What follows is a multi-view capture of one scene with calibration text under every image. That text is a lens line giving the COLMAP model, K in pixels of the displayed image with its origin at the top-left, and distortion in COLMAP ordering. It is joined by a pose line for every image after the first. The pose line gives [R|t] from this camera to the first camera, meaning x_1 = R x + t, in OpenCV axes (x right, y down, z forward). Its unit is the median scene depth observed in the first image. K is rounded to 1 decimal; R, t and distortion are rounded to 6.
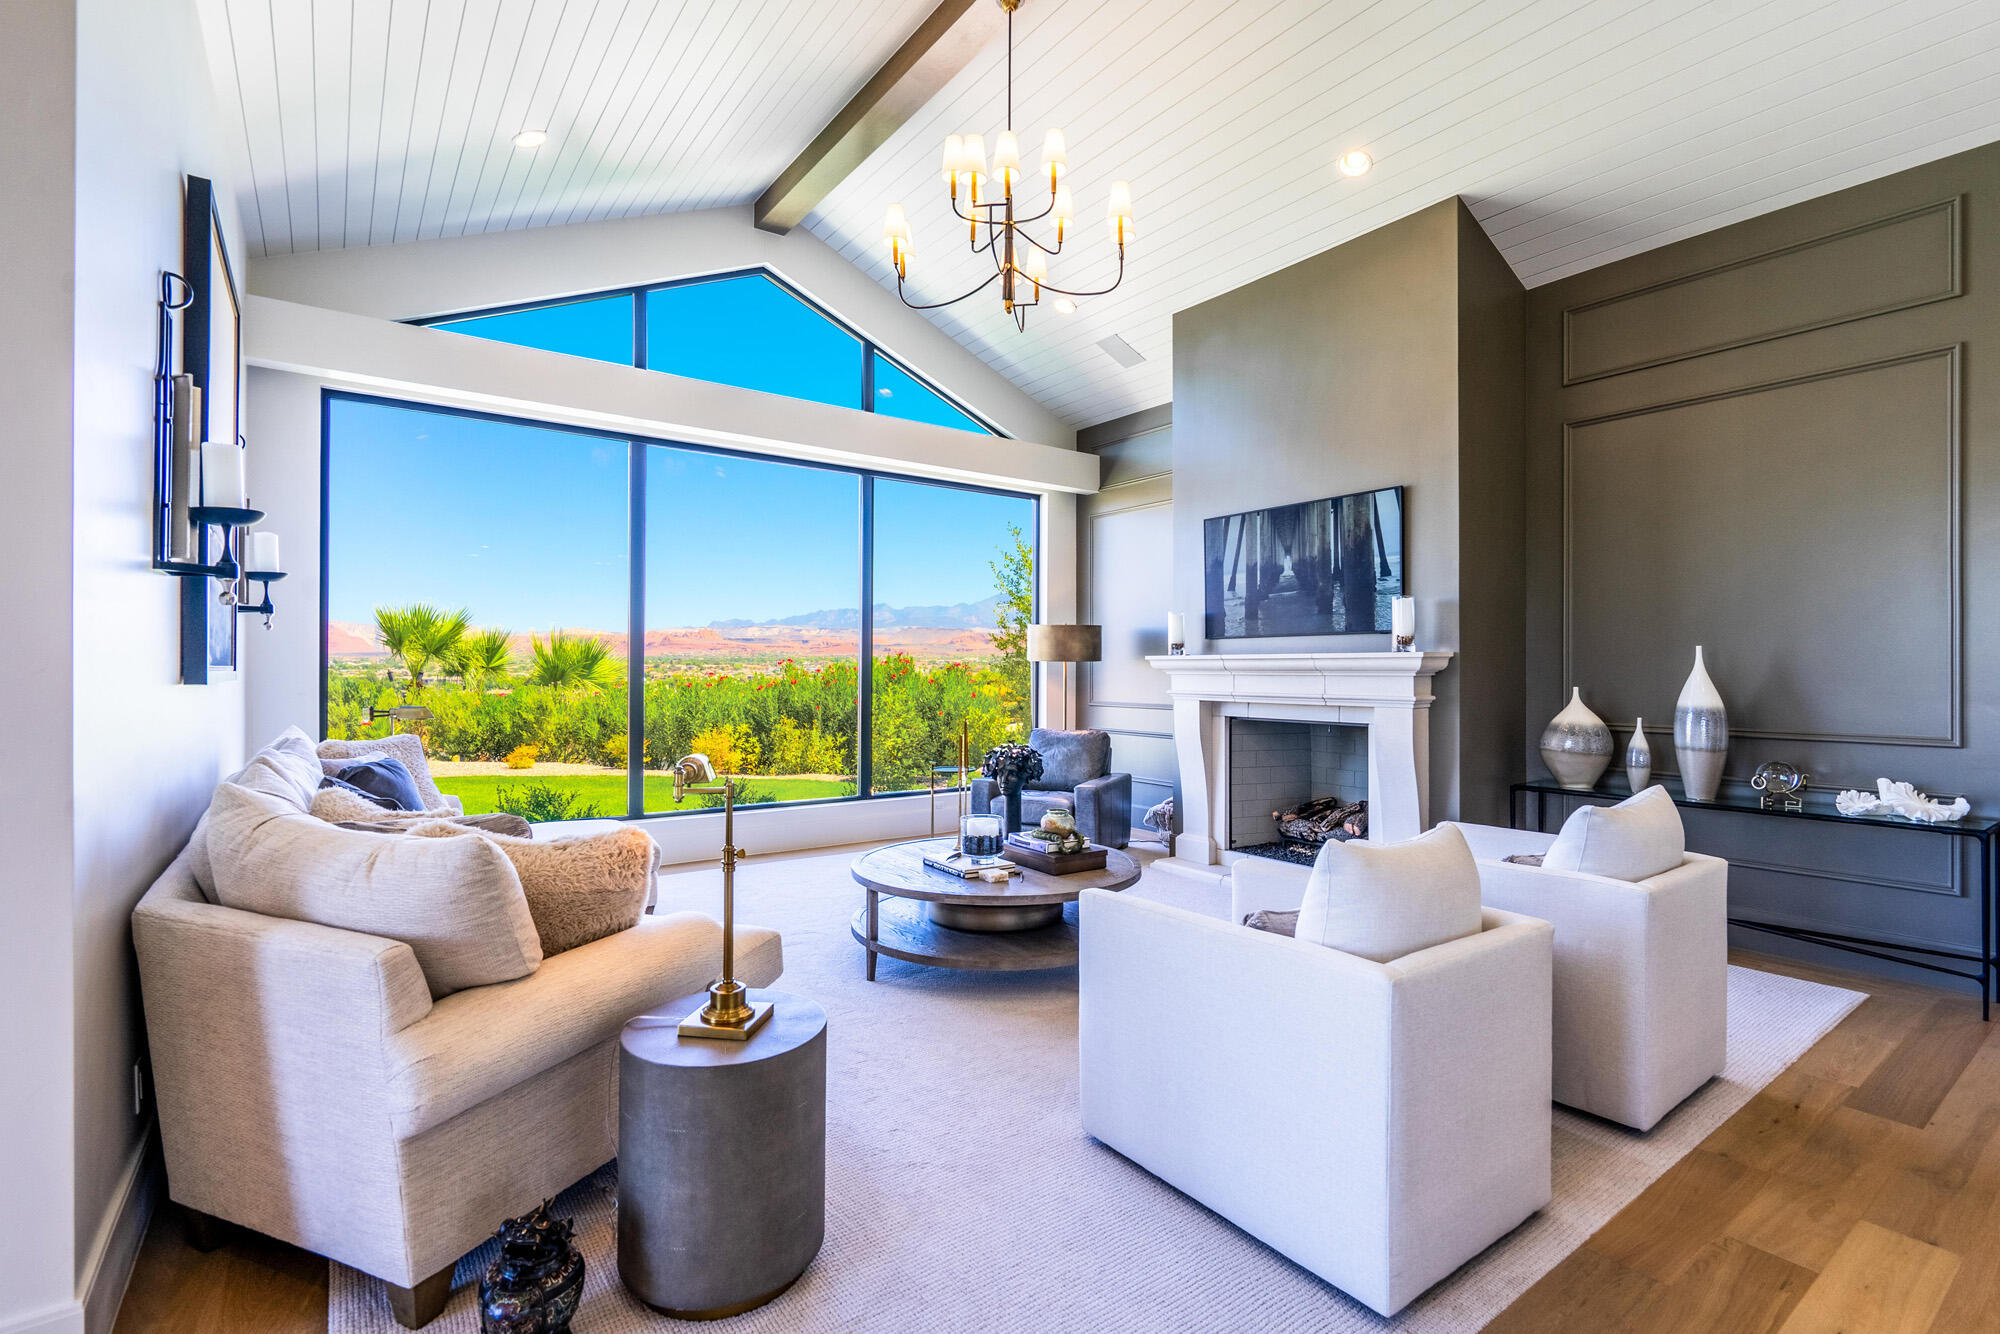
lens RADIAL K [[916.4, 0, 990.8], [0, 916.4, 662.1], [0, 0, 1]] dist [-0.000209, 0.001456]
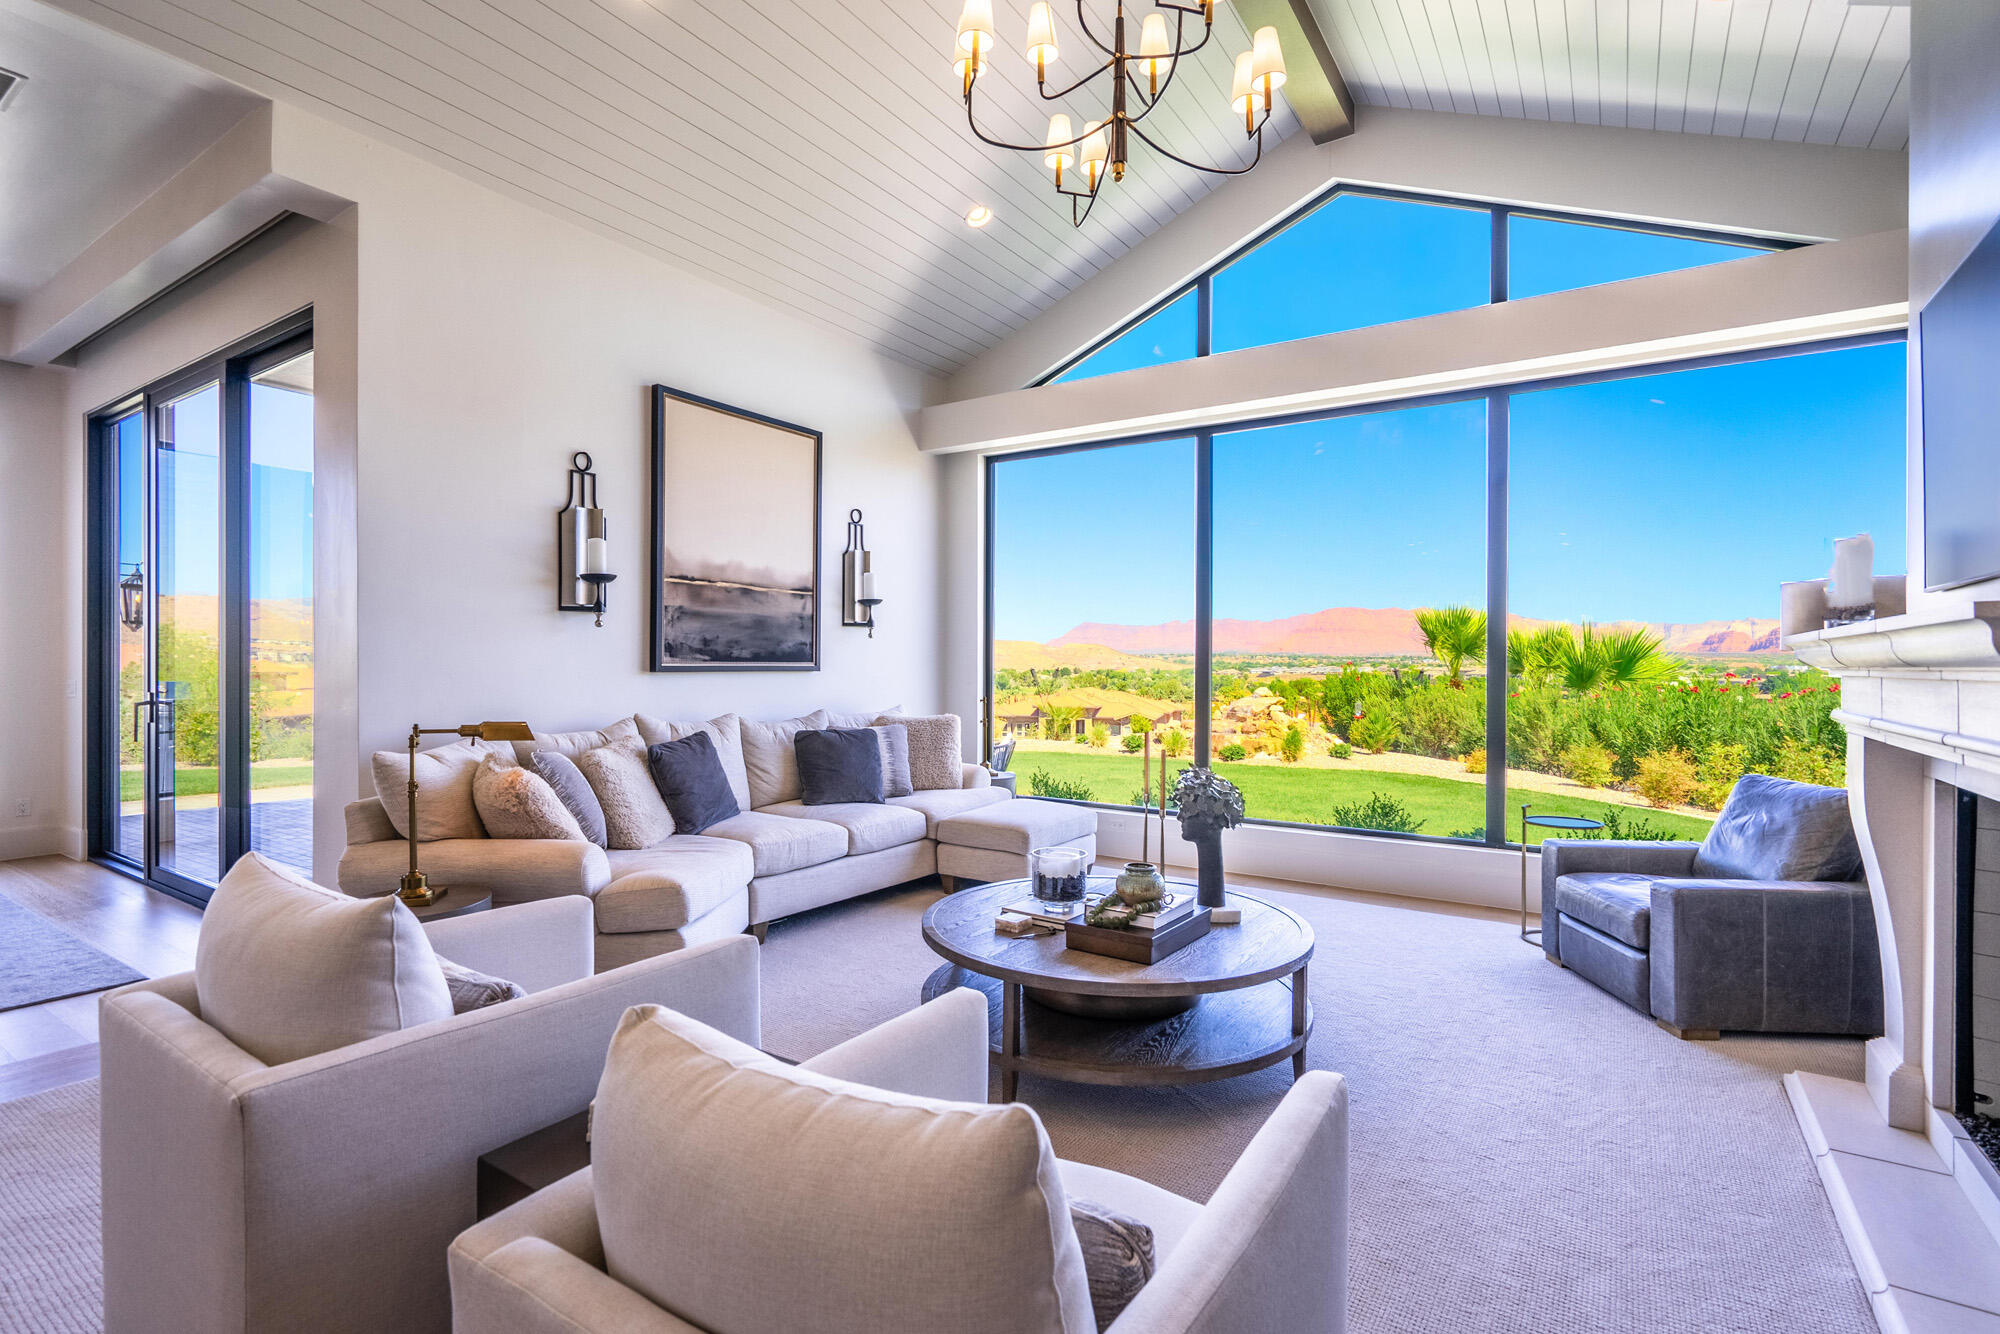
lens RADIAL K [[916.4, 0, 979.8], [0, 916.4, 674.0], [0, 0, 1]] dist [-0.000209, 0.001456]
pose [[0.342056, 0.009801, -0.939628, 0.453770], [0.002837, 0.999930, 0.011463, 0.004432], [0.939675, -0.006587, 0.342004, 0.441198]]
